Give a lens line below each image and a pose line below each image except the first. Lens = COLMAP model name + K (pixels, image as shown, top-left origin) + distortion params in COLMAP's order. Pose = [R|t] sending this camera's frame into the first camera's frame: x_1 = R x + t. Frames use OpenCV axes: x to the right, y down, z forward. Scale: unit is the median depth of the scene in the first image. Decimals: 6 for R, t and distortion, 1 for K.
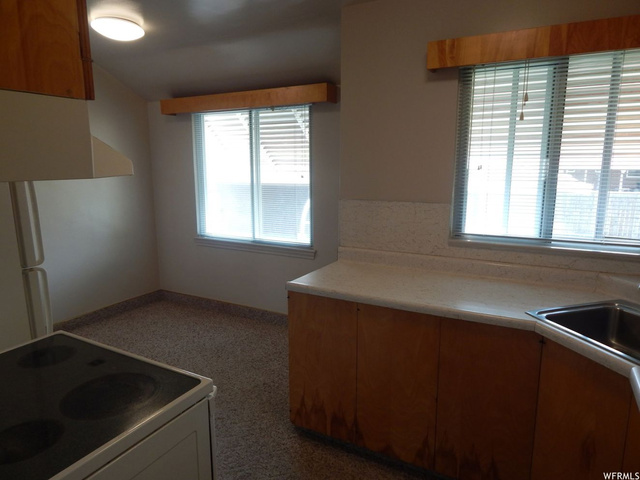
lens RADIAL K [[425.6, 0, 319.2], [0, 425.6, 238.7], [0, 0, 1]] dist [0.004711, -0.003487]
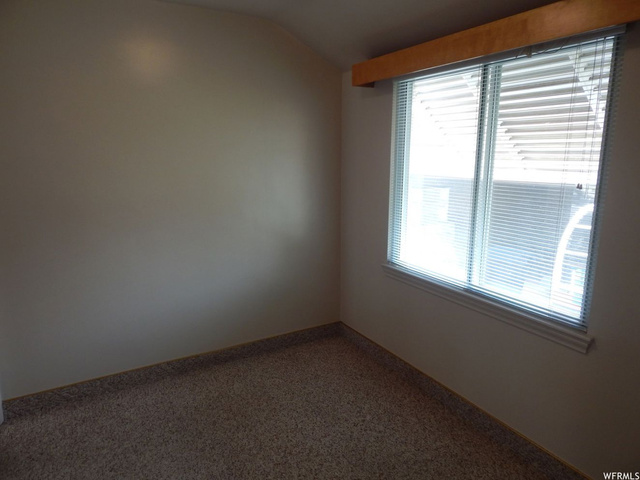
lens RADIAL K [[425.6, 0, 319.2], [0, 425.6, 238.7], [0, 0, 1]] dist [0.004711, -0.003487]
pose [[0.855474, 0.102922, -0.507514, -0.036000], [-0.090325, 0.994683, 0.049464, -0.072596], [0.509907, 0.003526, 0.860222, 0.371093]]
